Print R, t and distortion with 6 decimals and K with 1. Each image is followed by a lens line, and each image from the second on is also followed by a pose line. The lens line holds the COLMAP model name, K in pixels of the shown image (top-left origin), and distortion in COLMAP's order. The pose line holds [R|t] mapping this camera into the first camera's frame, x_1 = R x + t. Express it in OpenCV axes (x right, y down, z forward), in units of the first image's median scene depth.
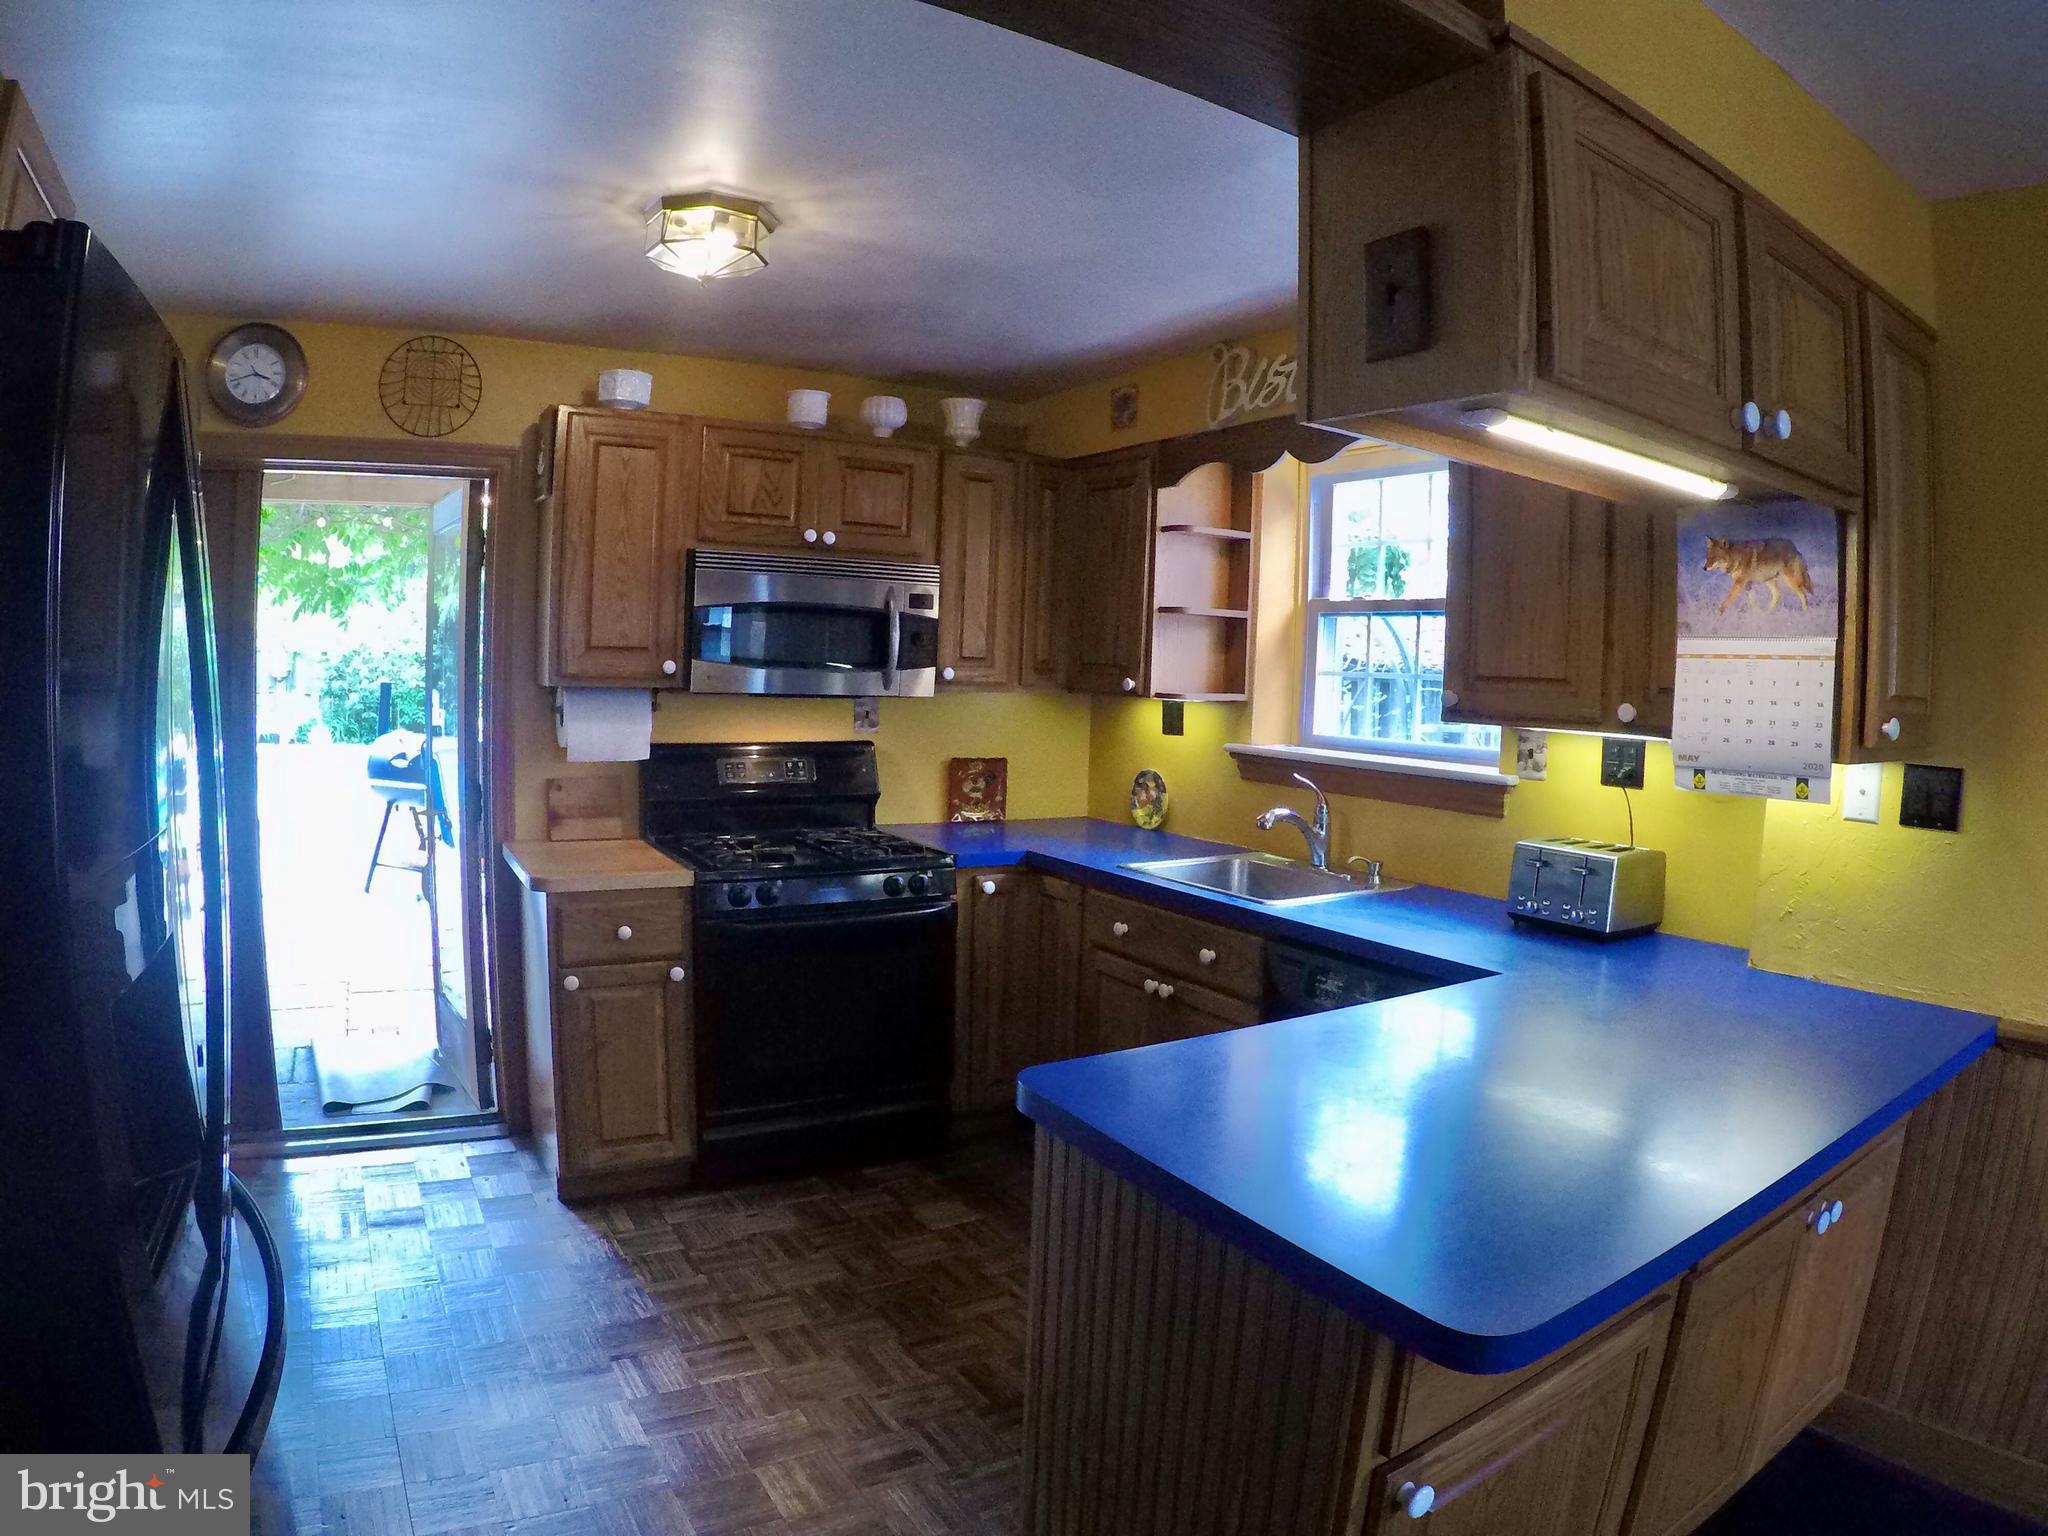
lens RADIAL K [[1198.2, 0, 1024.0], [0, 1198.2, 768.0], [0, 0, 1]] dist [-0.245855, 0.069584]
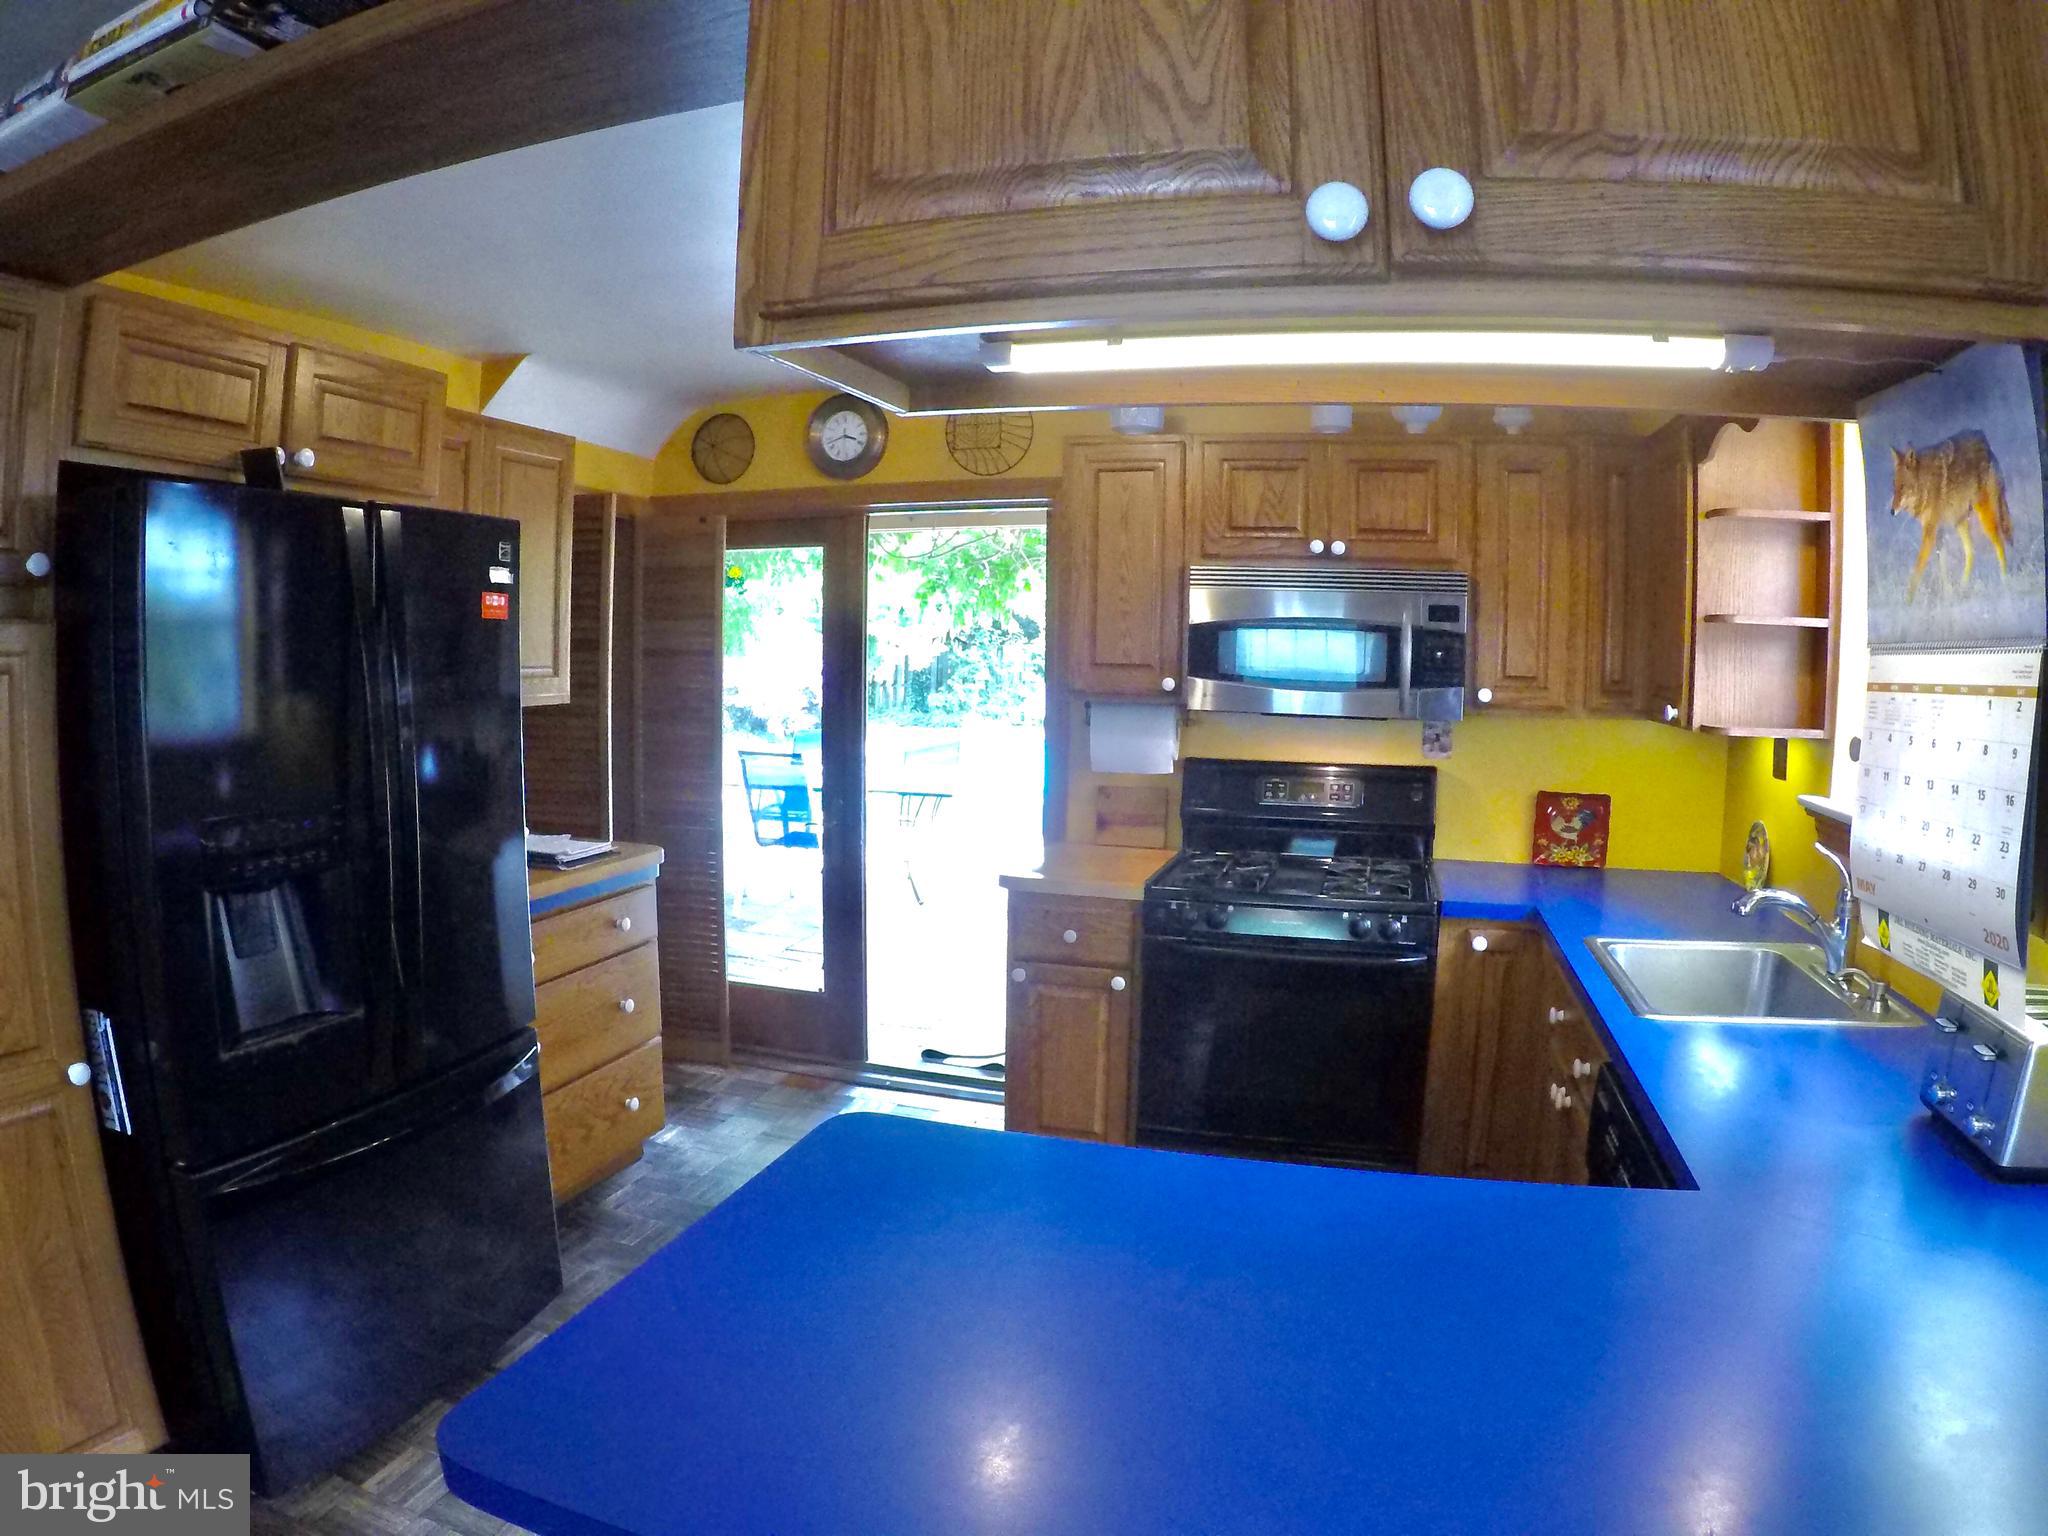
lens RADIAL K [[1198.2, 0, 1024.0], [0, 1198.2, 768.0], [0, 0, 1]] dist [-0.245855, 0.069584]
pose [[0.677922, 0.052284, -0.733272, 0.351985], [-0.054949, 0.998281, 0.020378, -0.025890], [0.733077, 0.026478, 0.679630, 0.192053]]
